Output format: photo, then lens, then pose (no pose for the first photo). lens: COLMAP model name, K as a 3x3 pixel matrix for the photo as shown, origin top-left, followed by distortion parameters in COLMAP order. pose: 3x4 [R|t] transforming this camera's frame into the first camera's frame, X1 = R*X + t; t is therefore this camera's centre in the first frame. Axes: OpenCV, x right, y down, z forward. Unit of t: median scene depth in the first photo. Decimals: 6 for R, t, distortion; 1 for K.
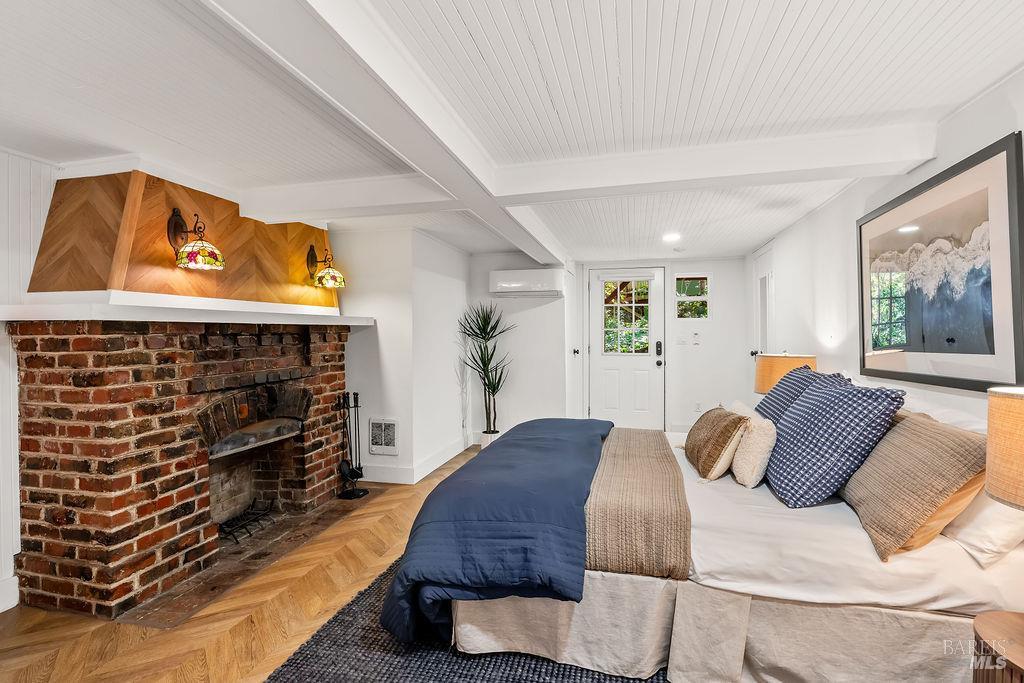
lens RADIAL K [[460.0, 0, 509.1], [0, 460.0, 329.1], [0, 0, 1]] dist [-0.004667, 0.001180]
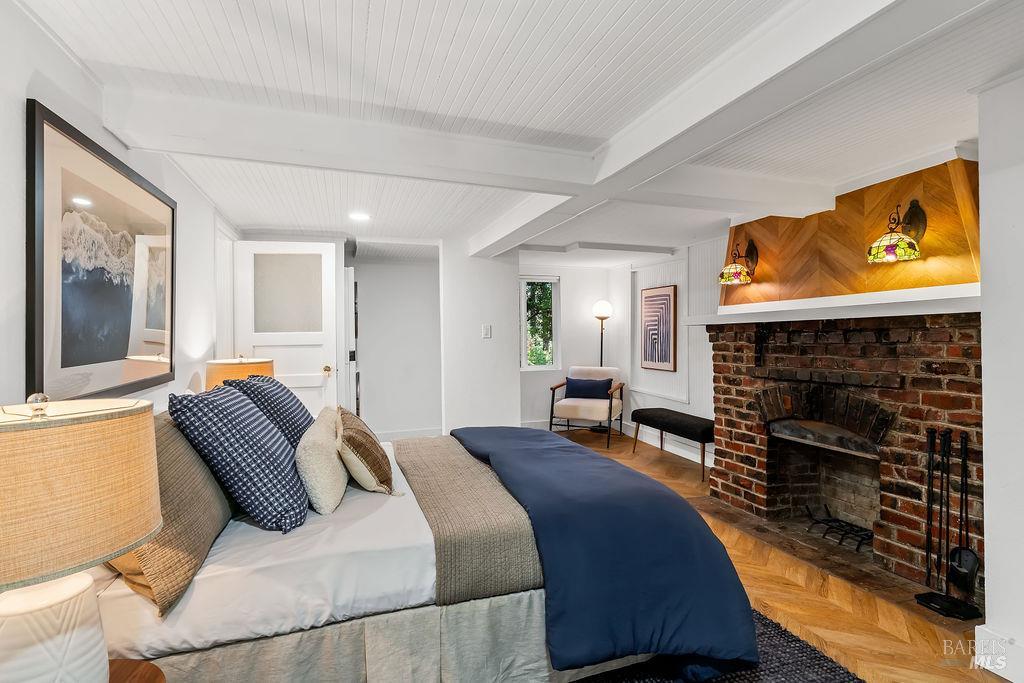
lens RADIAL K [[501.7, 0, 510.7], [0, 501.7, 327.5], [0, 0, 1]] dist [-0.000971, 0.000487]
pose [[-0.830927, -0.002751, -0.556375, 0.675147], [0.014161, 0.999559, -0.026092, 0.025848], [0.556202, -0.029559, -0.830522, 1.767707]]
